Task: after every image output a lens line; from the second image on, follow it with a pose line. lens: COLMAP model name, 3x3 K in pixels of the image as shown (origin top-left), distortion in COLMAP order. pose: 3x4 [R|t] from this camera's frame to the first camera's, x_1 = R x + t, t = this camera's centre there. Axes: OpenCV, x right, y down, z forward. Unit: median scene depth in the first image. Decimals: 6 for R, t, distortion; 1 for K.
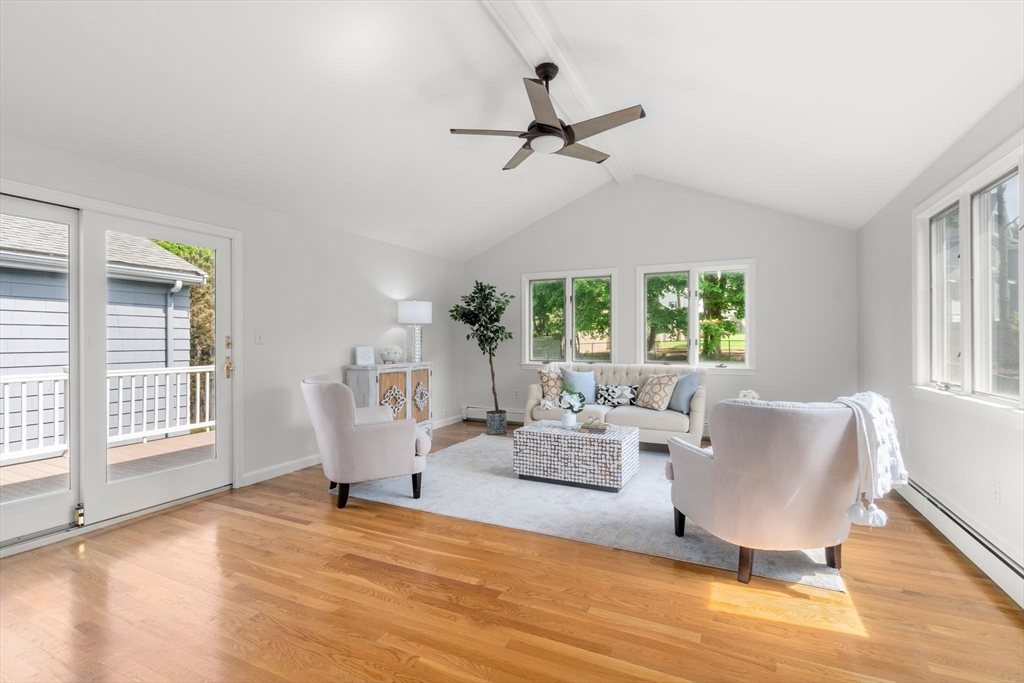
lens RADIAL K [[467.0, 0, 516.0], [0, 467.0, 344.0], [0, 0, 1]] dist [-0.002544, 0.000637]
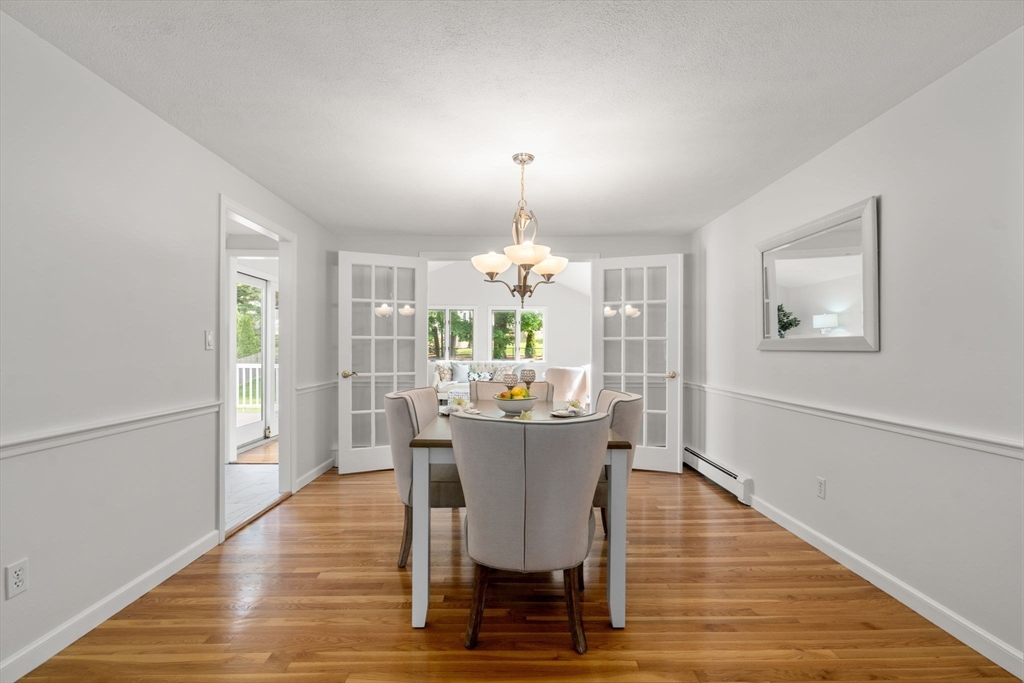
lens RADIAL K [[471.8, 0, 515.3], [0, 471.8, 336.1], [0, 0, 1]] dist [-0.002594, -0.000305]
pose [[0.898003, 0.016835, 0.439667, -0.517254], [-0.003045, 0.999482, -0.032049, 0.006643], [-0.439978, 0.027441, 0.897589, -0.776450]]
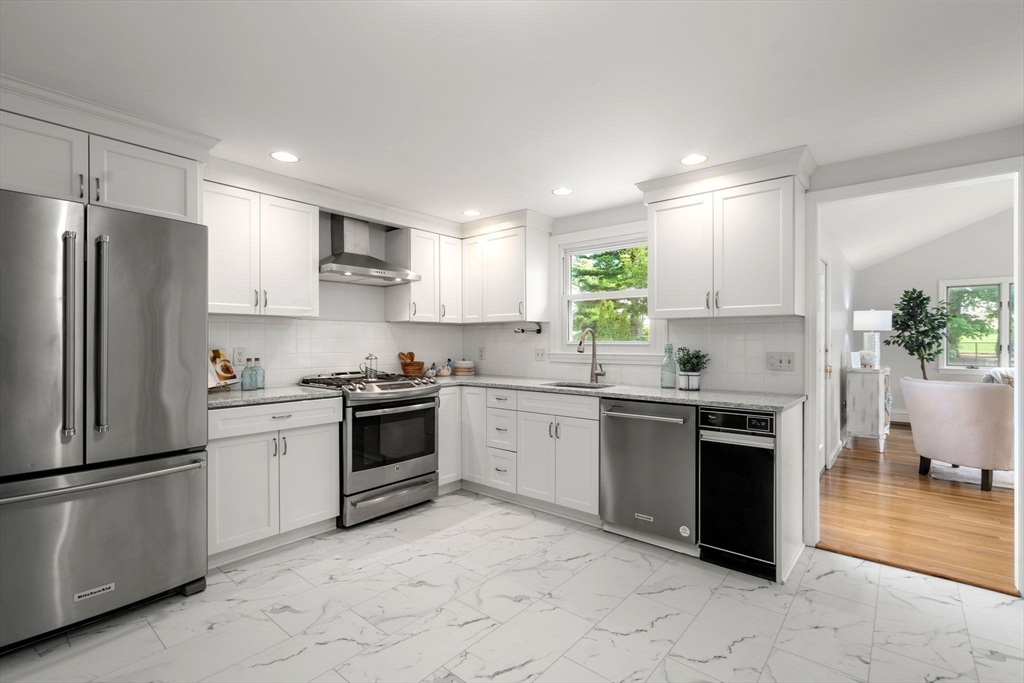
lens RADIAL K [[465.3, 0, 512.0], [0, 465.3, 341.5], [0, 0, 1]] dist [-0.002704, 0.000062]
pose [[0.967737, 0.001758, -0.251957, -0.841678], [-0.003035, 0.999984, -0.004679, -0.012024], [0.251945, 0.005293, 0.967727, -0.297641]]
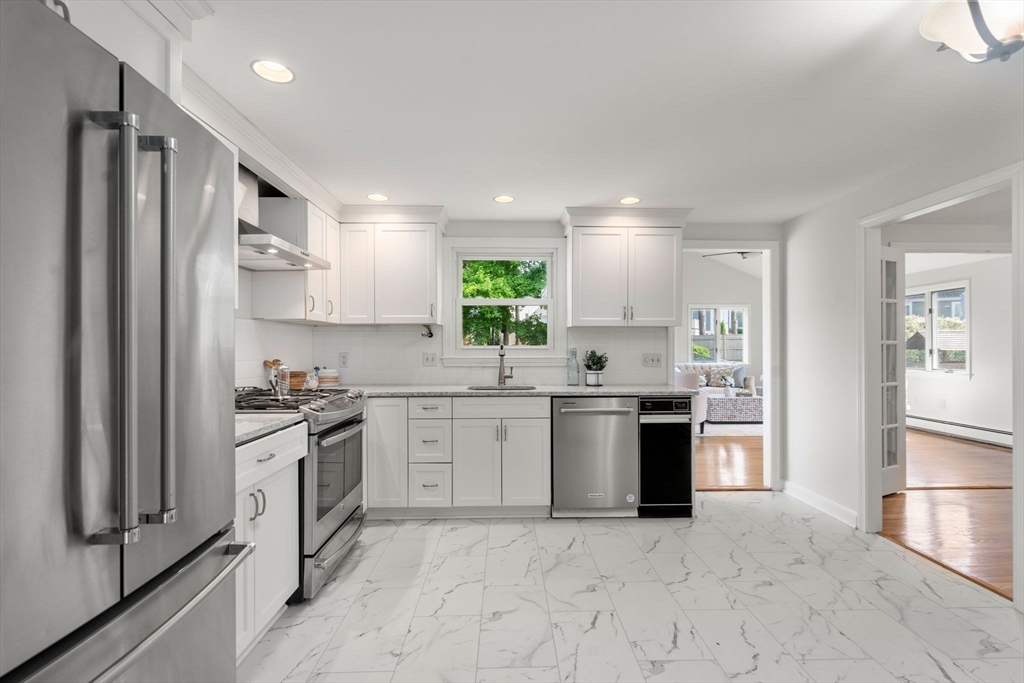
lens RADIAL K [[467.0, 0, 516.0], [0, 467.0, 344.0], [0, 0, 1]] dist [-0.002544, 0.000637]
pose [[0.891328, 0.003427, 0.453347, -1.243711], [0.001420, 0.999945, -0.010350, -0.010522], [-0.453358, 0.009869, 0.891274, -0.250493]]
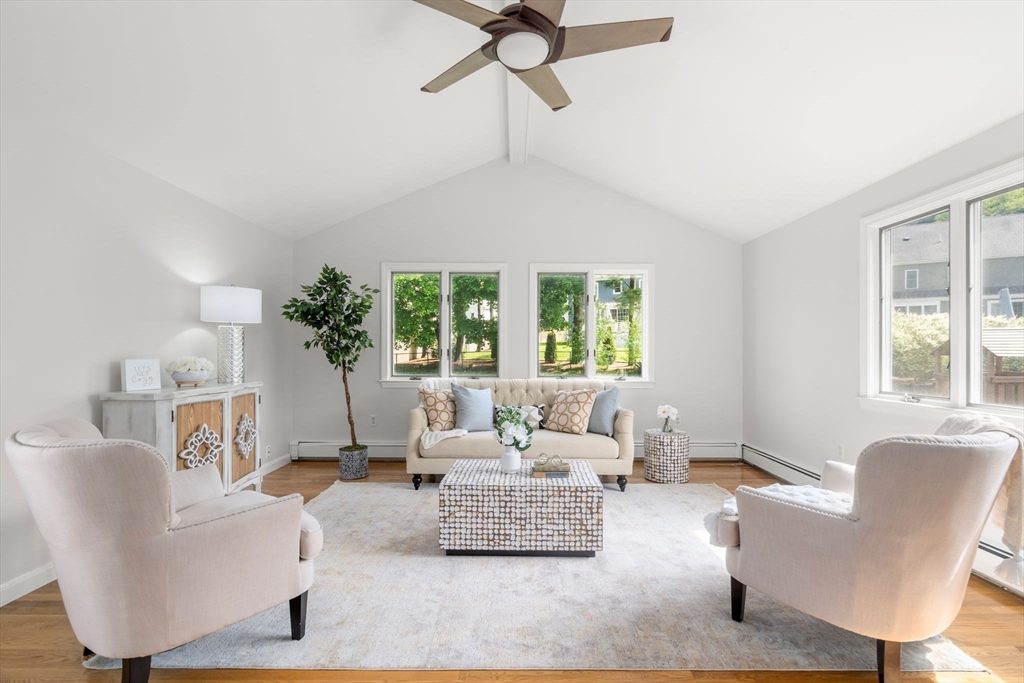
lens RADIAL K [[469.2, 0, 516.8], [0, 469.2, 354.7], [0, 0, 1]] dist [-0.001921, 0.000292]
pose [[0.902397, 0.000289, 0.430905, -0.155516], [-0.000299, 1.000000, -0.000045, -0.000085], [-0.430905, -0.000089, 0.902397, 0.281532]]
